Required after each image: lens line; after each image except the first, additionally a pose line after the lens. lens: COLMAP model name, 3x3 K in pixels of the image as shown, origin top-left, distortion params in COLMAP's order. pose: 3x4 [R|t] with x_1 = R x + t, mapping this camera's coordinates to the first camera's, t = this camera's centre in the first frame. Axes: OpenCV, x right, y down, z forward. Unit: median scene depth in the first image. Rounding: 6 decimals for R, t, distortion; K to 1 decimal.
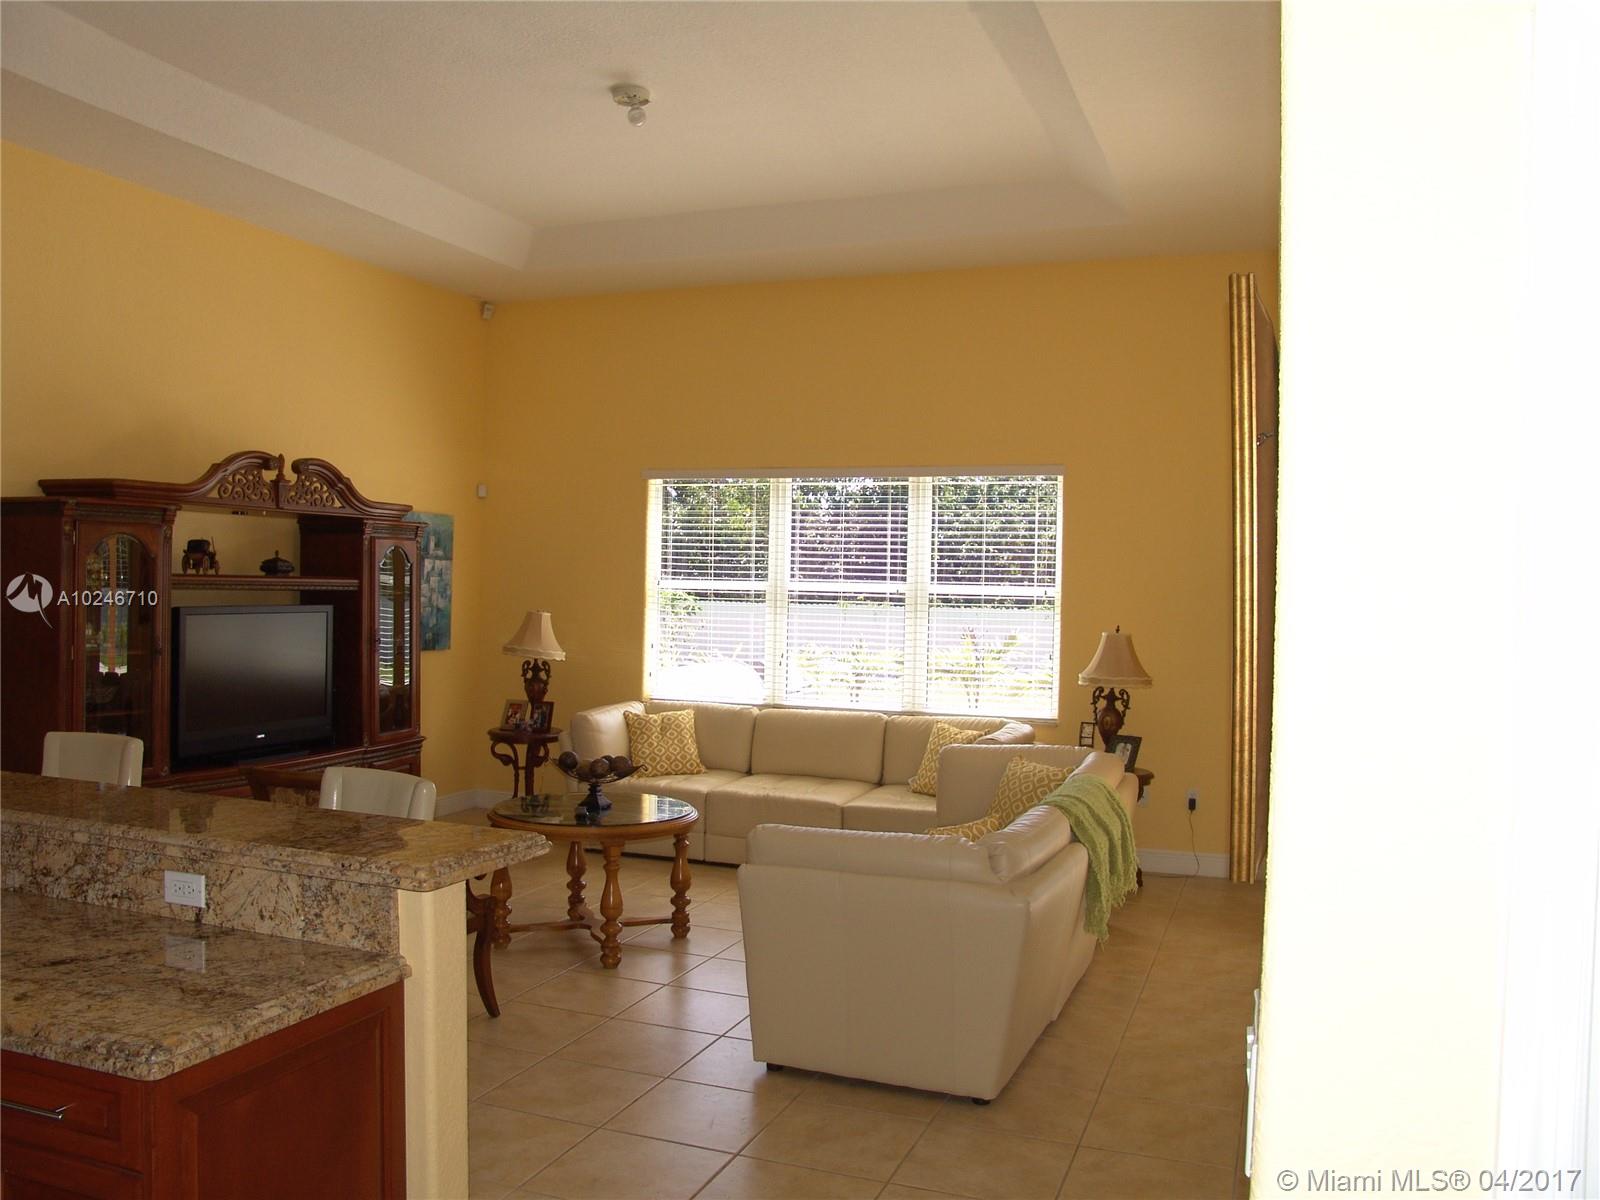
lens RADIAL K [[1333.8, 0, 781.9], [0, 1333.8, 603.6], [0, 0, 1]] dist [-0.159041, 0.136015]
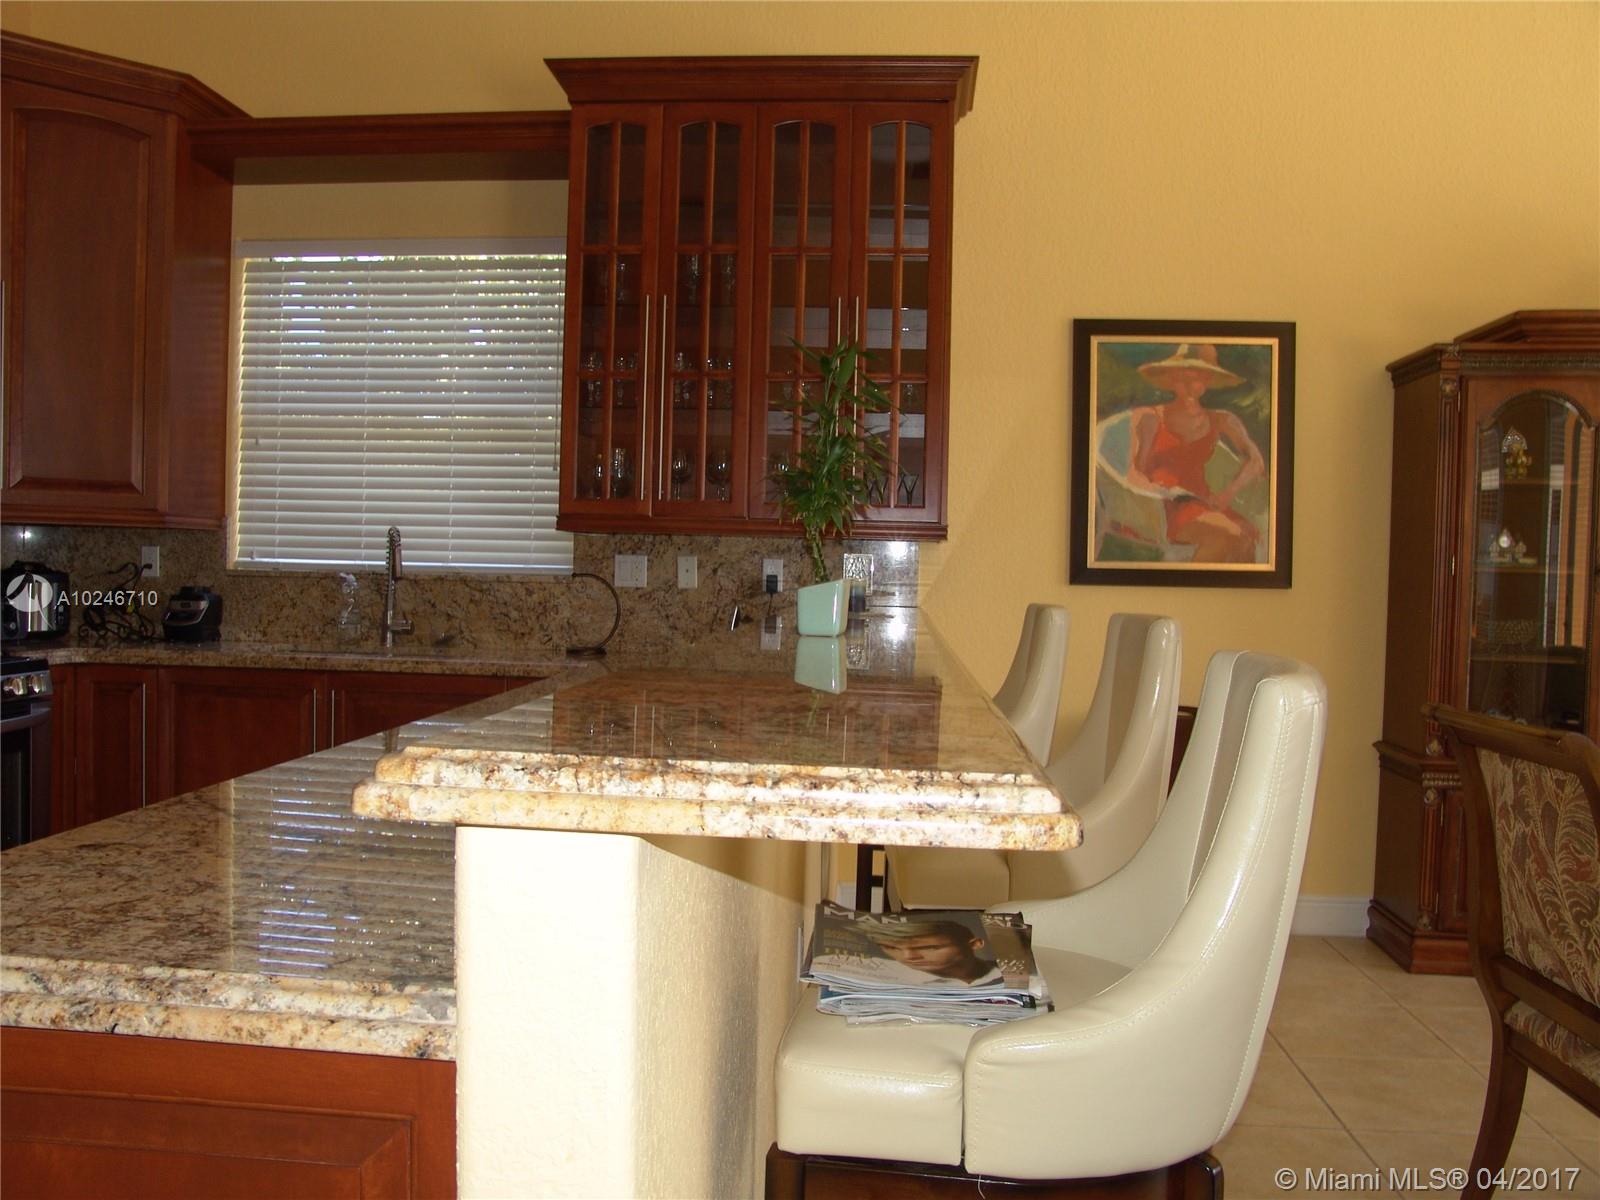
lens RADIAL K [[1381.6, 0, 795.6], [0, 1381.6, 584.0], [0, 0, 1]] dist [-0.089932, 0.002028]
pose [[0.297242, -0.000548, -0.954802, 0.039718], [-0.035760, 0.999292, -0.011706, 0.061892], [0.954132, 0.037623, 0.297012, 0.386837]]
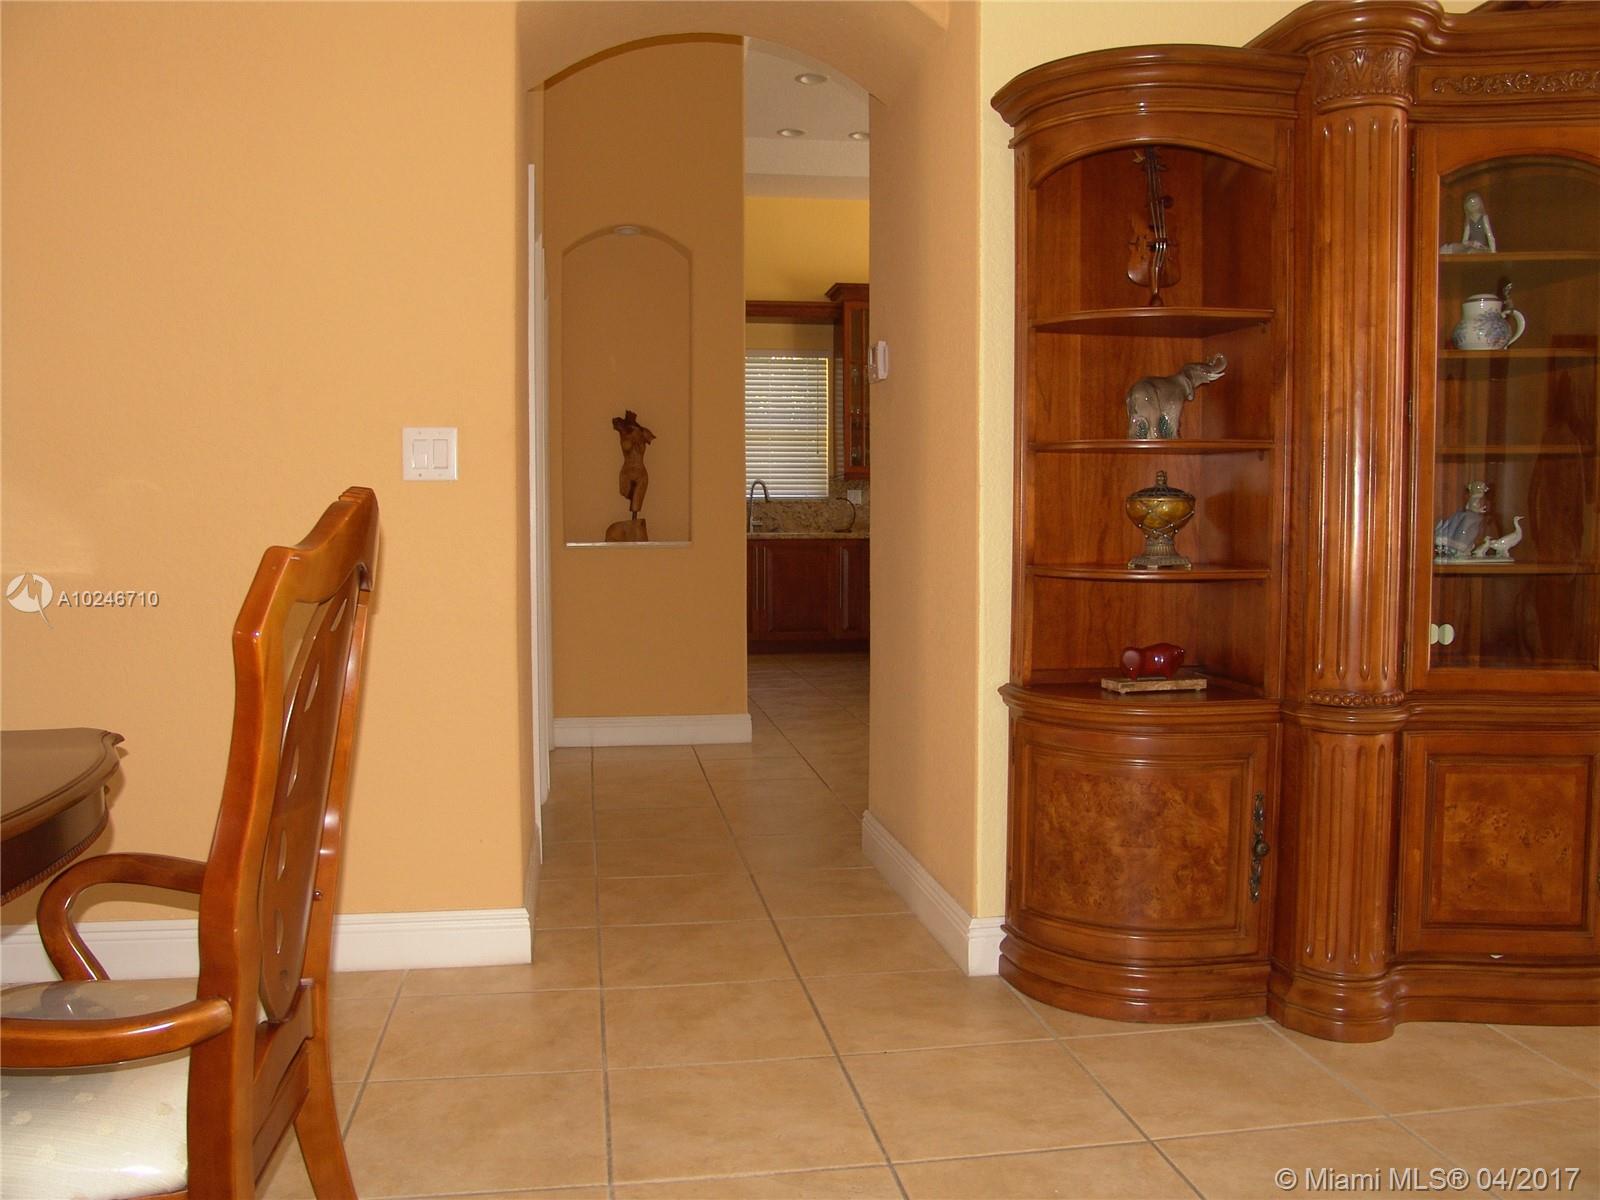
lens RADIAL K [[1333.8, 0, 781.9], [0, 1333.8, 603.6], [0, 0, 1]] dist [-0.159041, 0.136015]
pose [[0.505908, 0.028792, -0.862107, 0.674226], [-0.003054, 0.999496, 0.031588, 0.129615], [0.862582, -0.013348, 0.505741, -0.384481]]
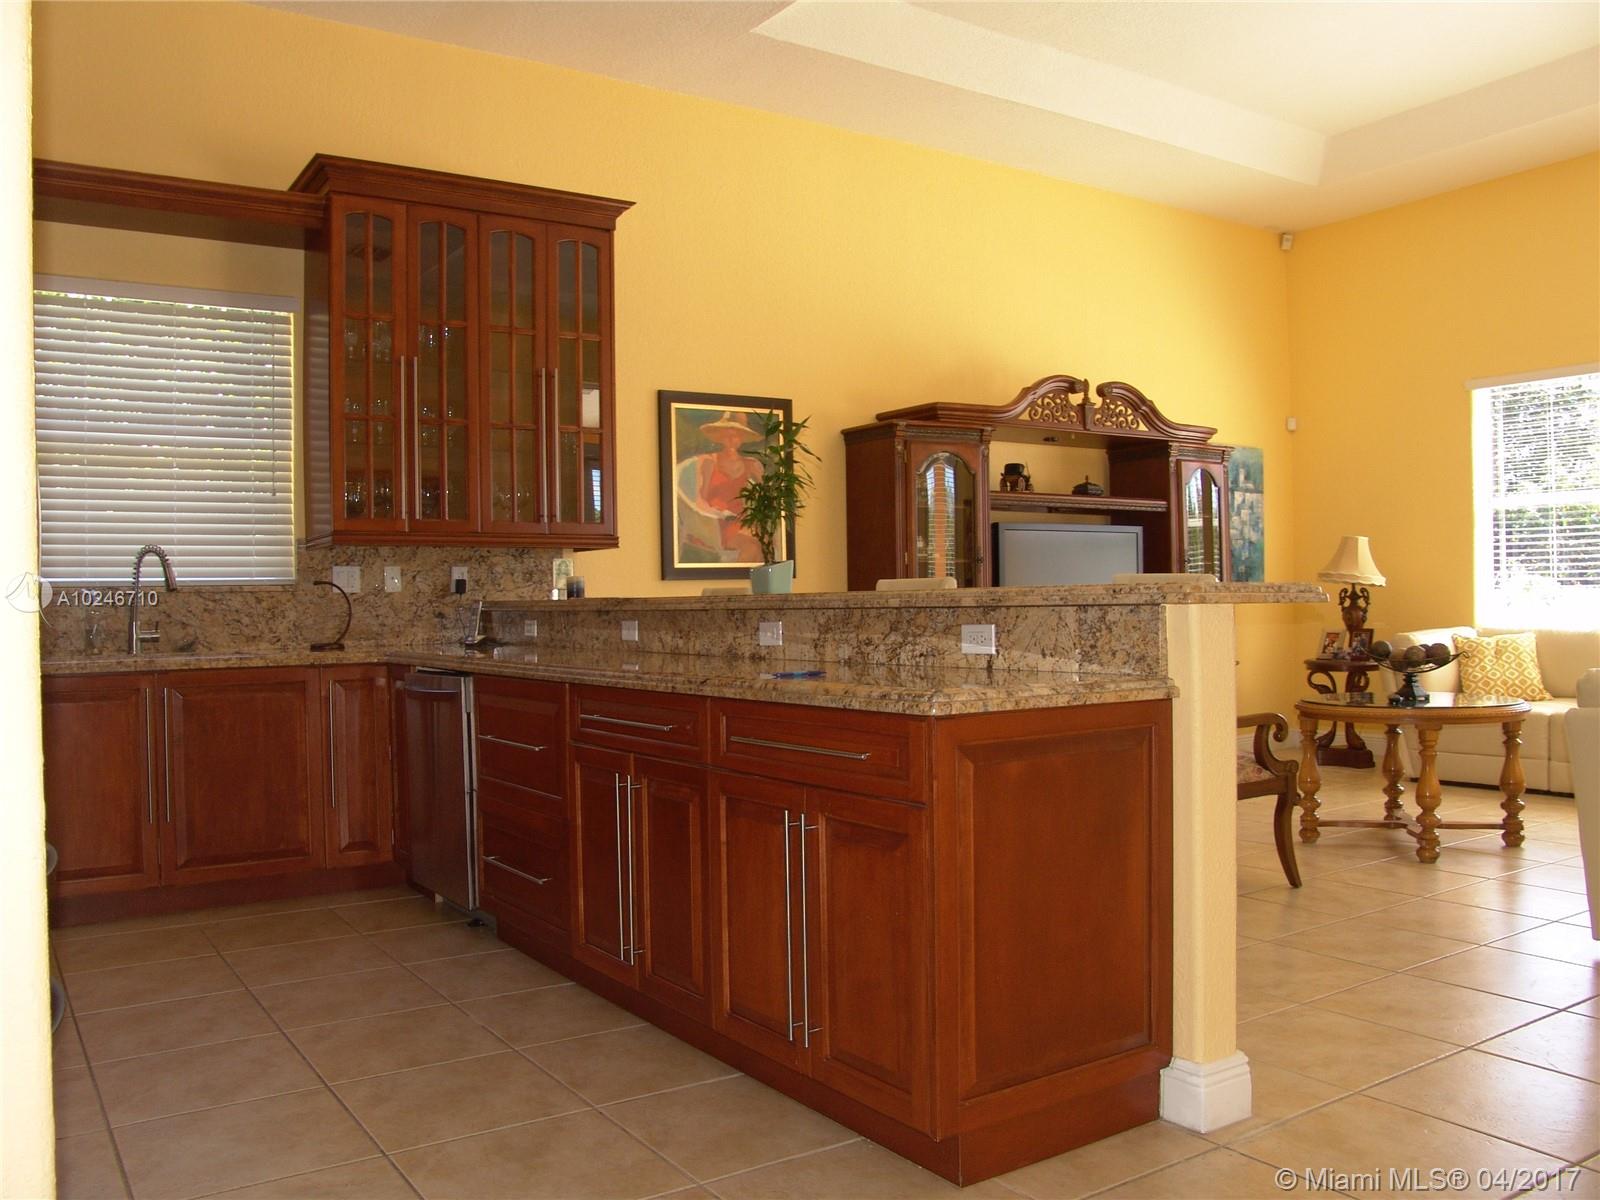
lens RADIAL K [[1333.8, 0, 781.9], [0, 1333.8, 603.6], [0, 0, 1]] dist [-0.159041, 0.136015]
pose [[0.817281, -0.031419, -0.575383, 0.022645], [0.020565, 0.999467, -0.025365, 0.092368], [0.575873, 0.008897, 0.817491, -0.009549]]
